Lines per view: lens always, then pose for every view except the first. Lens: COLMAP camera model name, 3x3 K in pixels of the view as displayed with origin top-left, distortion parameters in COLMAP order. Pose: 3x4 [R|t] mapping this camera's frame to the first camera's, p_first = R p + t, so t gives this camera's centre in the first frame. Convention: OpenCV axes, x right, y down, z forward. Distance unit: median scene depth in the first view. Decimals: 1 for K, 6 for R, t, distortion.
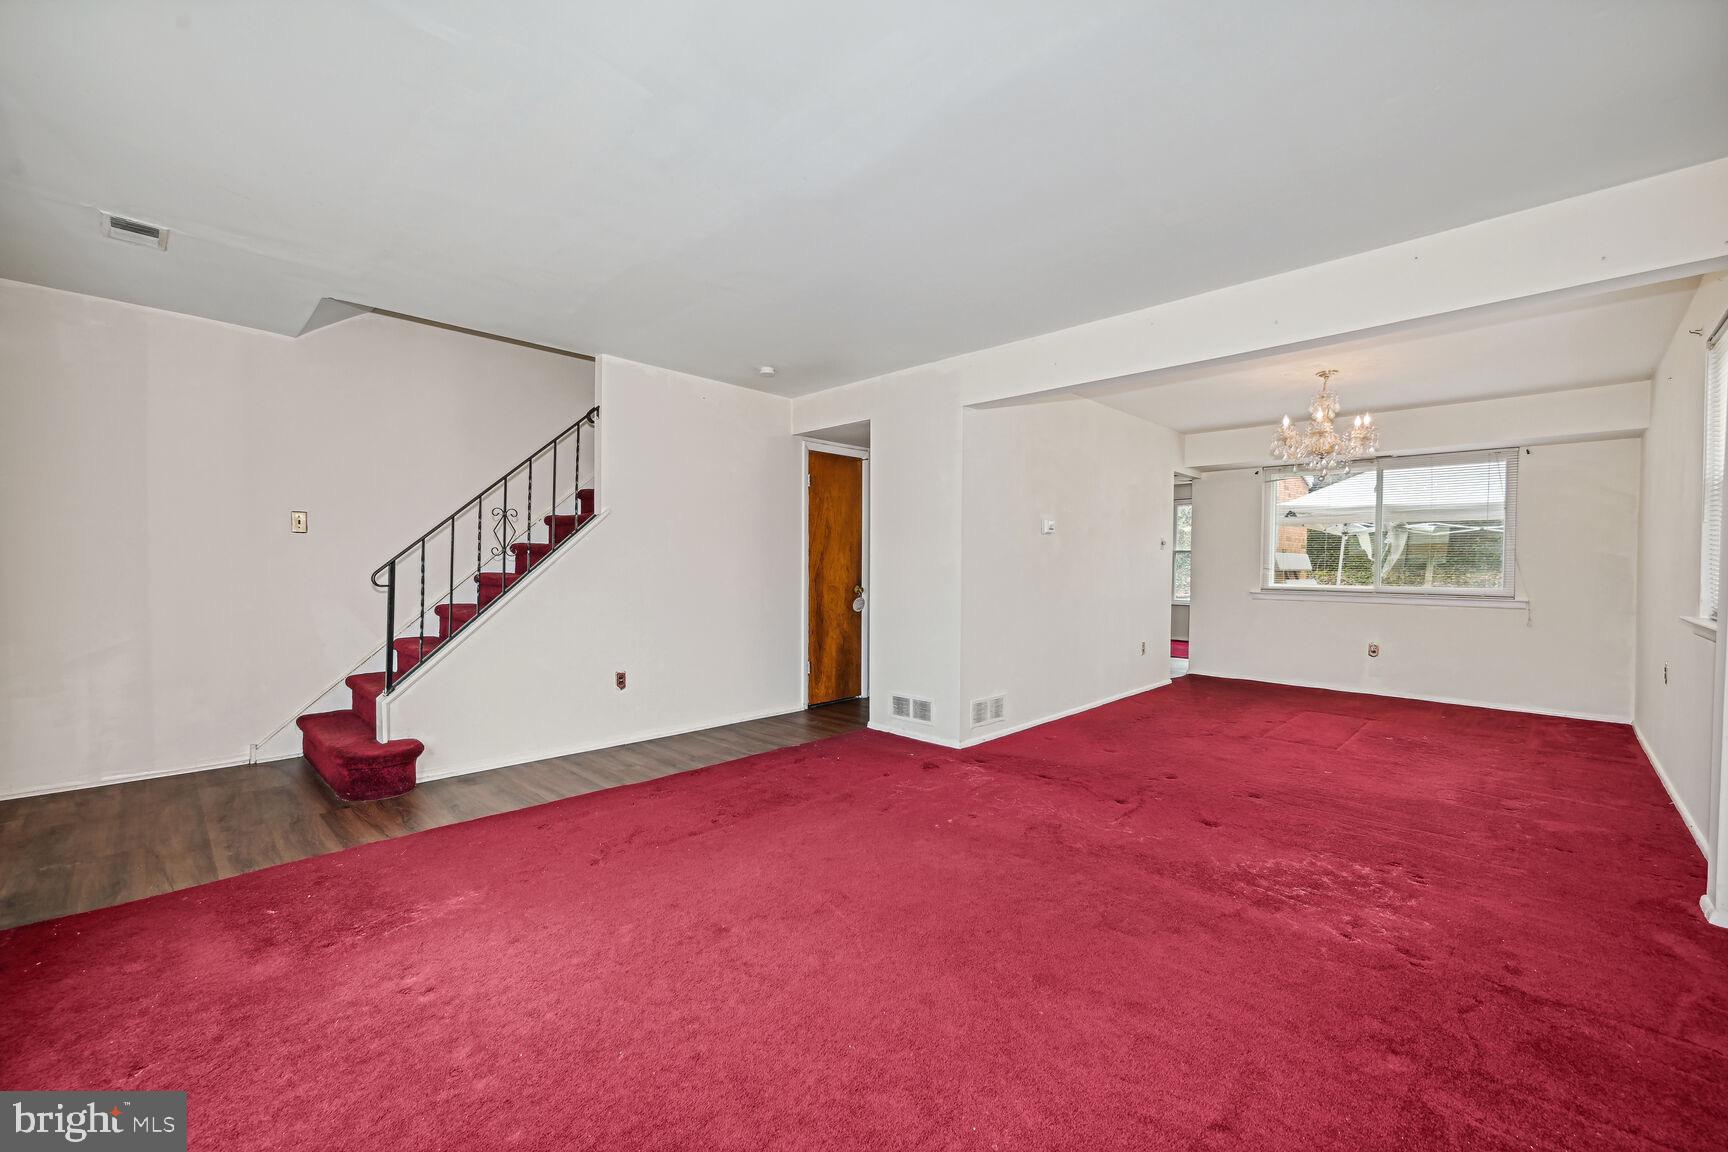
lens RADIAL K [[692.8, 0, 874.2], [0, 692.8, 572.5], [0, 0, 1]] dist [0.005024, 0.000193]
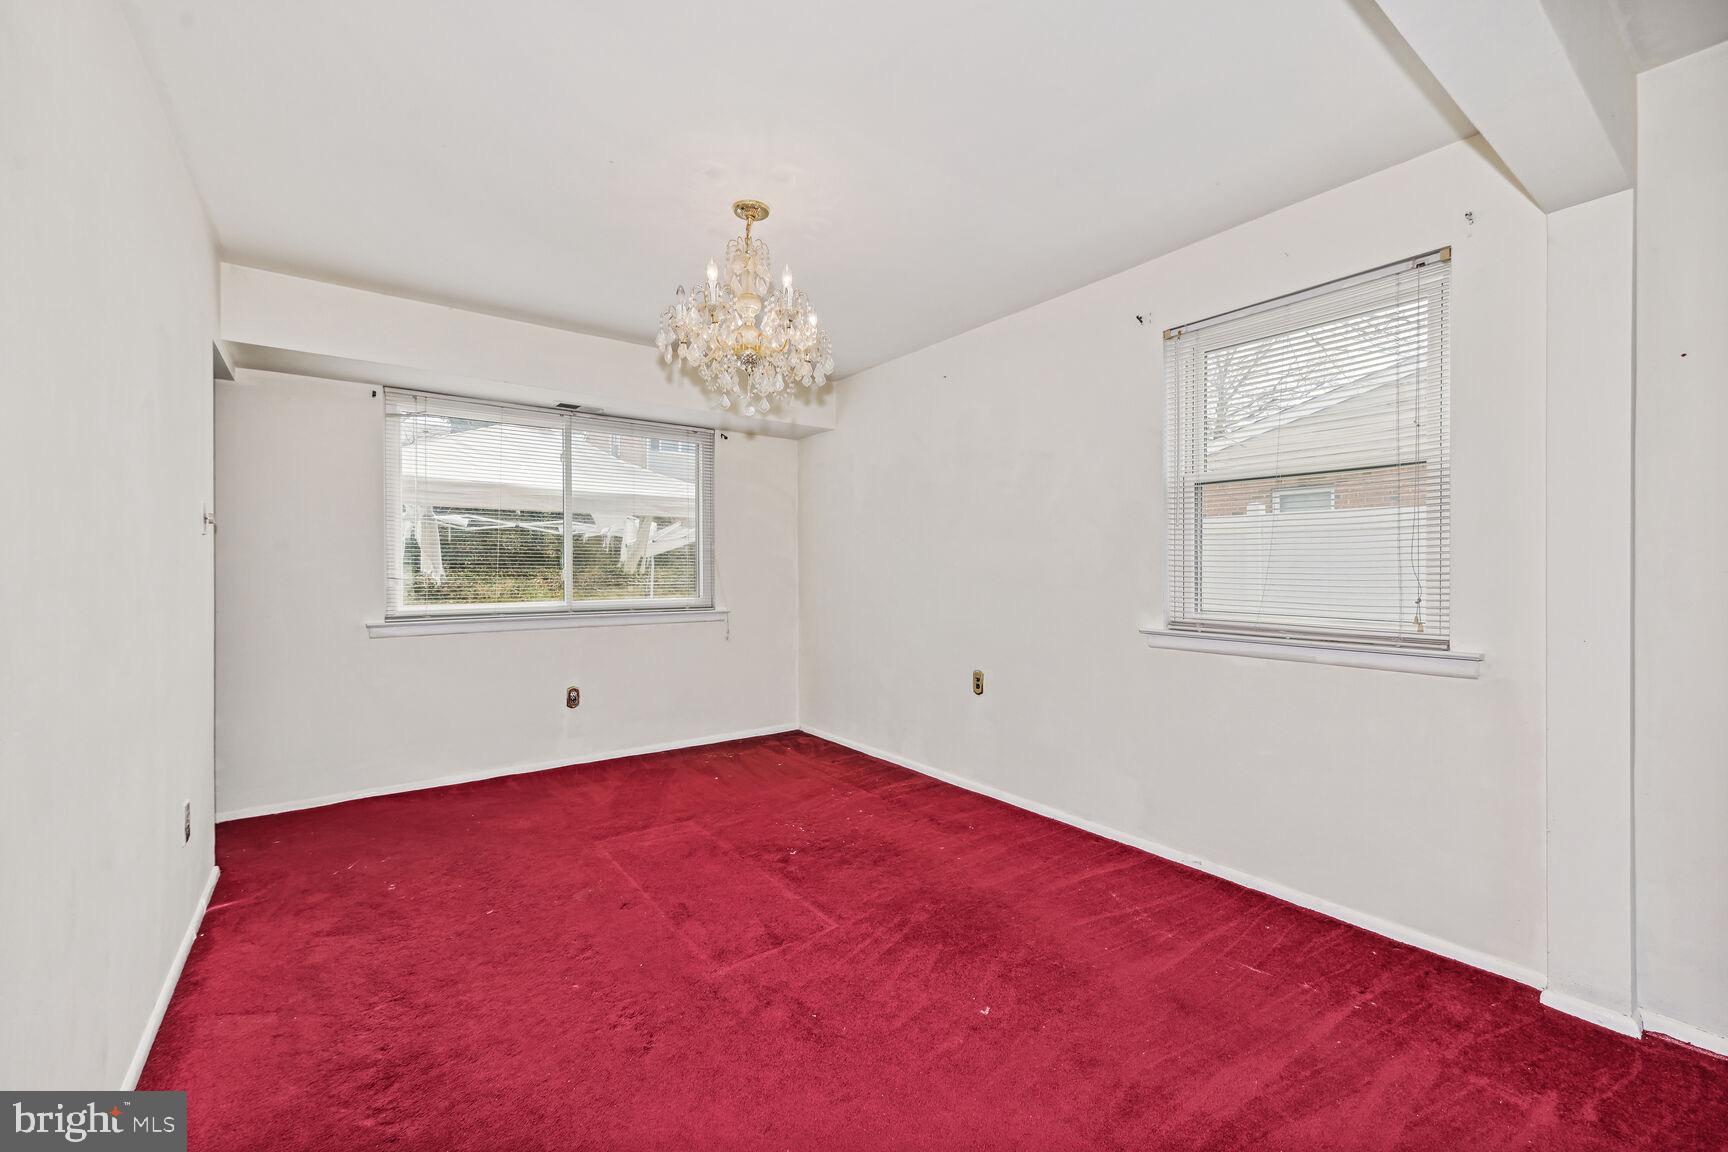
lens RADIAL K [[692.8, 0, 863.2], [0, 692.8, 576.4], [0, 0, 1]] dist [0.005024, 0.000193]
pose [[0.158896, -0.020781, 0.987077, 0.141290], [0.011734, 0.999748, 0.019159, -0.018674], [-0.987226, 0.008538, 0.159100, 0.811059]]
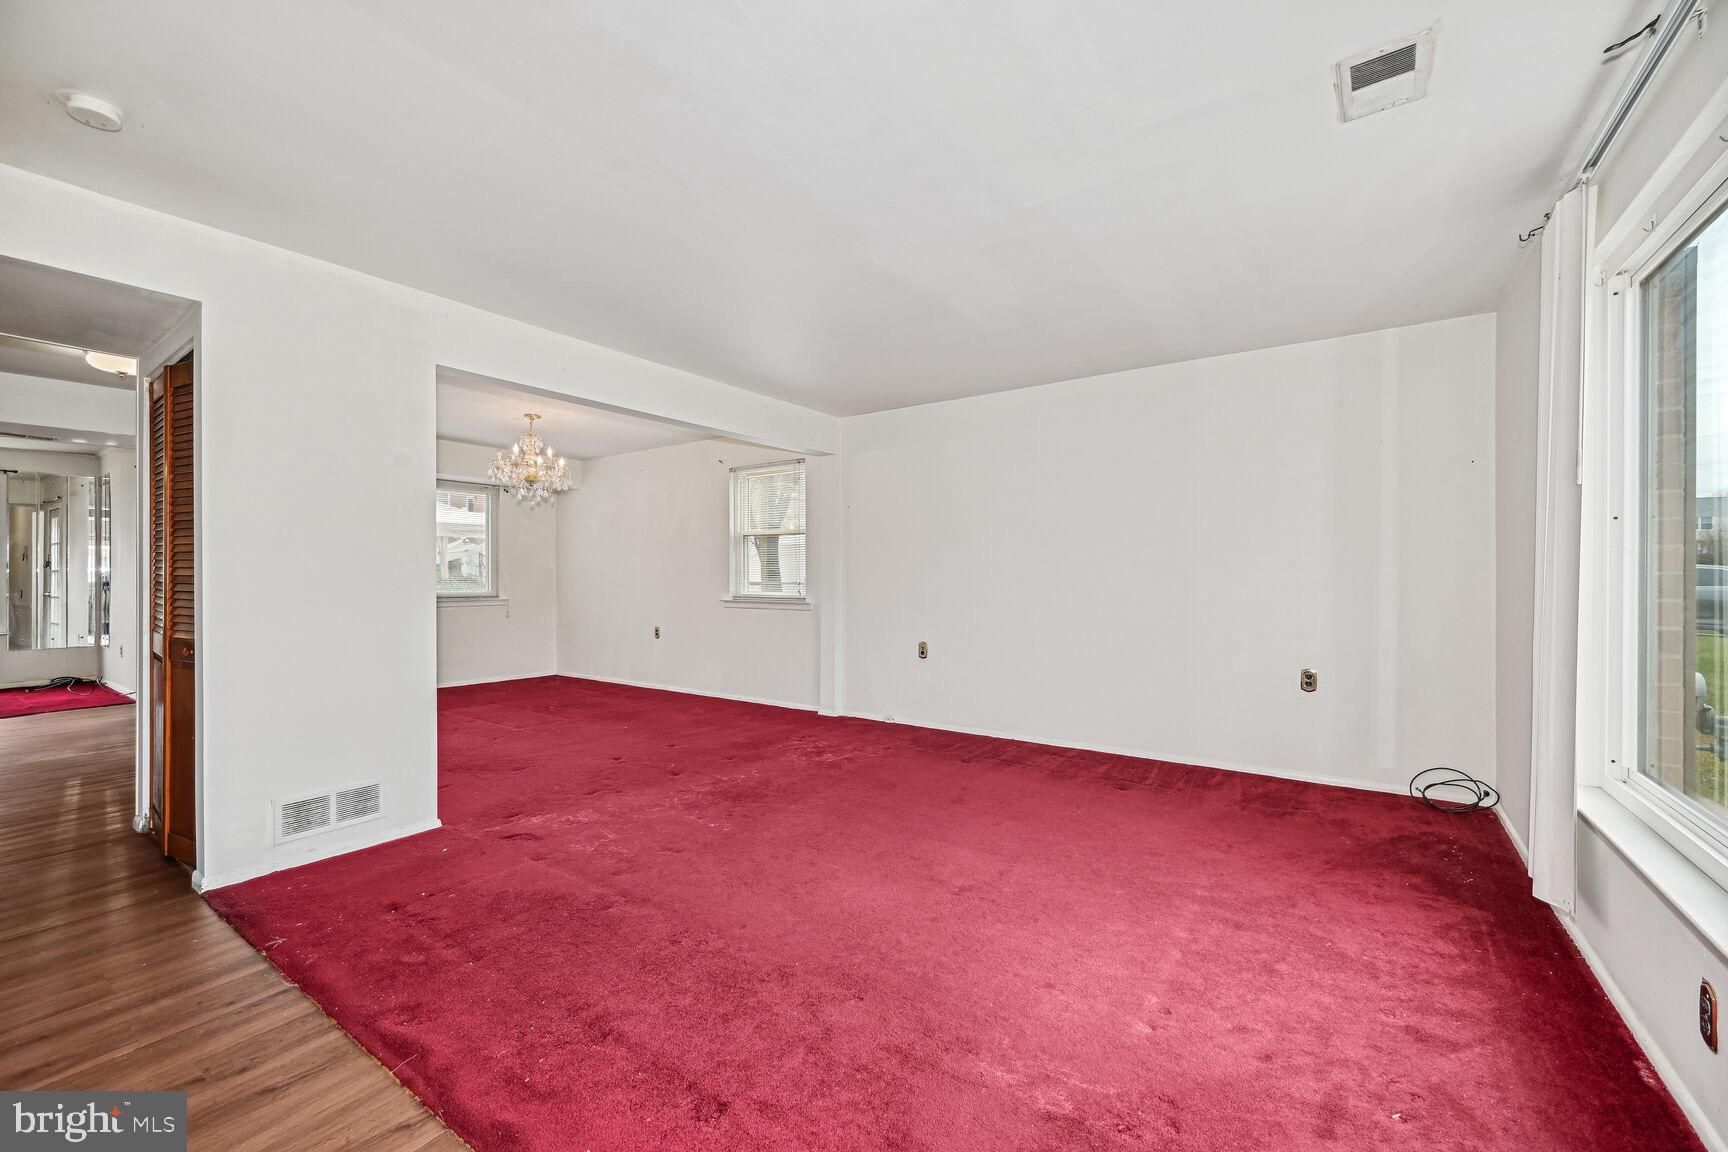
lens RADIAL K [[692.8, 0, 853.0], [0, 692.8, 575.5], [0, 0, 1]] dist [0.005024, 0.000193]
pose [[-0.146072, -0.012313, 0.989197, -0.614874], [-0.001515, 0.999924, 0.012223, -0.022579], [-0.989273, 0.000287, -0.146080, 0.604967]]
